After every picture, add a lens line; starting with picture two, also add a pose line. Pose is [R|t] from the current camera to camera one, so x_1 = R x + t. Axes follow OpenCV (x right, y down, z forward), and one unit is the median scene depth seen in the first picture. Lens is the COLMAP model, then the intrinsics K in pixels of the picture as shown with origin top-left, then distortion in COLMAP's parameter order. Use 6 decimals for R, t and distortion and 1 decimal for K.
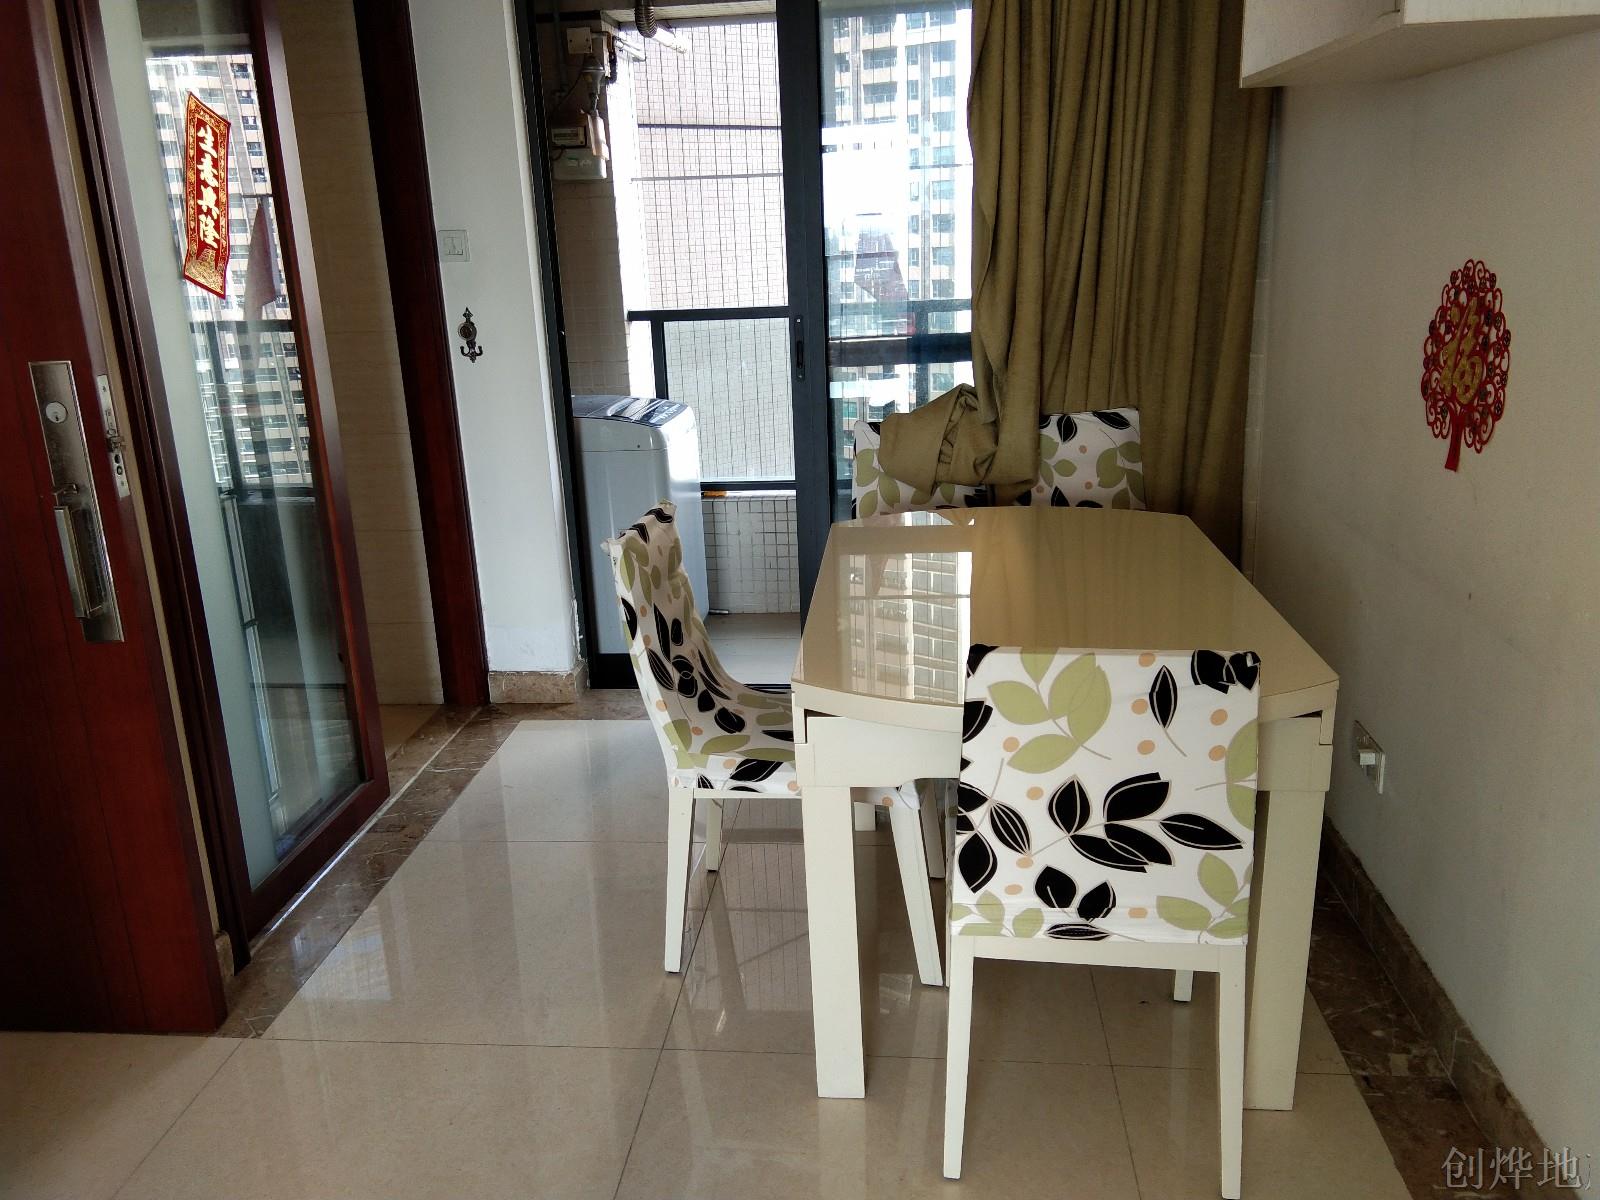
lens RADIAL K [[1250.2, 0, 794.1], [0, 1250.2, 594.3], [0, 0, 1]] dist [0.124707, -0.168762]
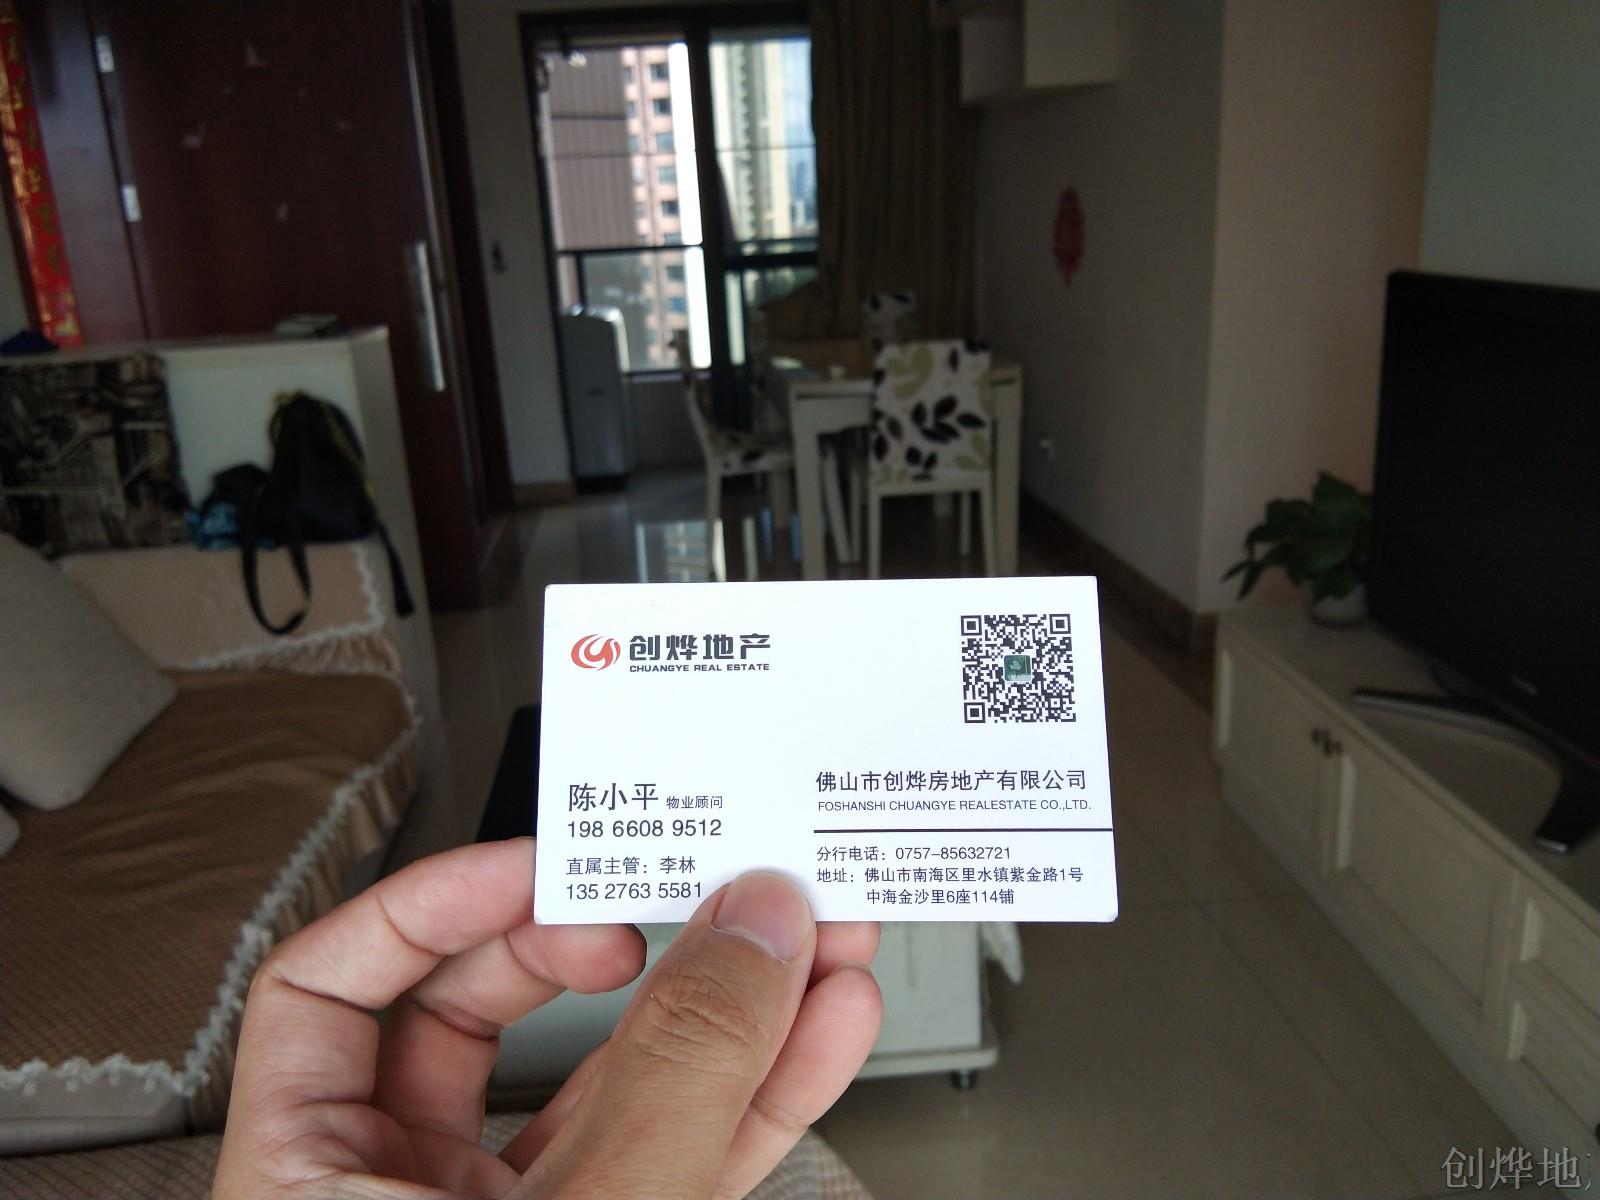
lens RADIAL K [[1250.2, 0, 794.1], [0, 1250.2, 594.3], [0, 0, 1]] dist [0.124707, -0.168762]
pose [[0.978515, -0.073777, 0.192521, -0.477217], [0.071823, 0.997270, 0.017119, 0.431997], [-0.193259, -0.002924, 0.981144, -1.242987]]
